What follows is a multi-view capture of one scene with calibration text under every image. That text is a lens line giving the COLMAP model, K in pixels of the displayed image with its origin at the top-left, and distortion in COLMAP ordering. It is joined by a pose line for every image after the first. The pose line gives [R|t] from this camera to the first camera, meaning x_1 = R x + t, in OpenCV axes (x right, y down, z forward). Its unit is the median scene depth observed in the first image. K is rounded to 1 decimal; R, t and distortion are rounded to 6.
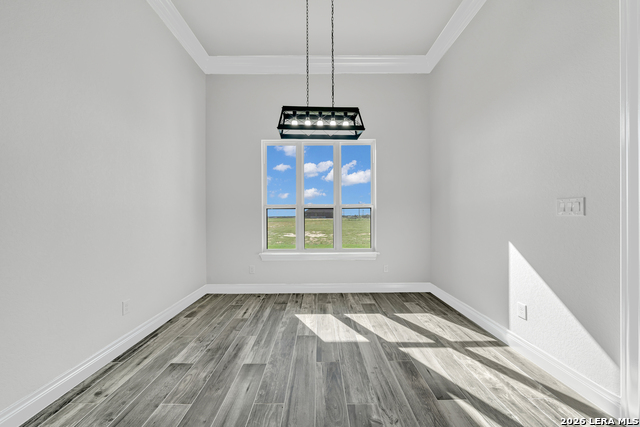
lens RADIAL K [[217.9, 0, 320.2], [0, 217.9, 215.6], [0, 0, 1]] dist [-0.008151, 0.000146]
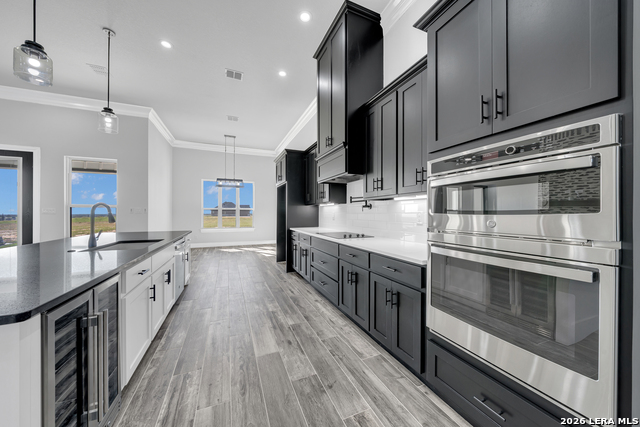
lens RADIAL K [[218.5, 0, 319.4], [0, 218.5, 212.1], [0, 0, 1]] dist [-0.005679, 0.000041]
pose [[0.924322, 0.006539, 0.381557, -0.005487], [-0.003583, 0.999958, -0.008459, 0.007486], [-0.381597, 0.006452, 0.924306, -2.315413]]
